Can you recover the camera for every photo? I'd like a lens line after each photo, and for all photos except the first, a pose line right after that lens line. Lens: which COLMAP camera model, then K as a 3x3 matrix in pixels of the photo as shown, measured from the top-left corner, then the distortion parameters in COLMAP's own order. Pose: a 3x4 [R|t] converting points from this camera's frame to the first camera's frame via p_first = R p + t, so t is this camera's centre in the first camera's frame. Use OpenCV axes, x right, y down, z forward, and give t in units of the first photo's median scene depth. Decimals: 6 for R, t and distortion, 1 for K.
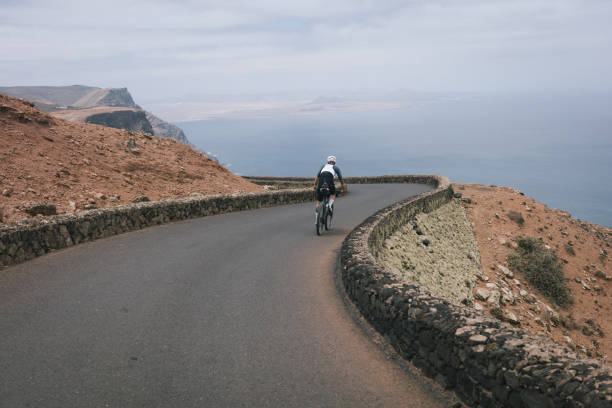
lens RADIAL K [[725.4, 0, 306.0], [0, 725.4, 204.0], [0, 0, 1]] dist [0.005498, 0.005828]
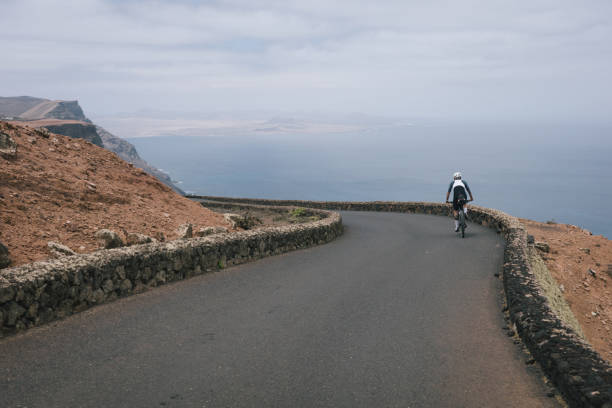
lens RADIAL K [[695.5, 0, 306.0], [0, 695.5, 204.0], [0, 0, 1]] dist [0.010838, 0.015293]
pose [[0.997042, 0.026114, 0.072285, -0.023520], [-0.024149, 0.999318, -0.027924, -0.014903], [-0.072965, 0.026096, 0.996993, 0.281406]]
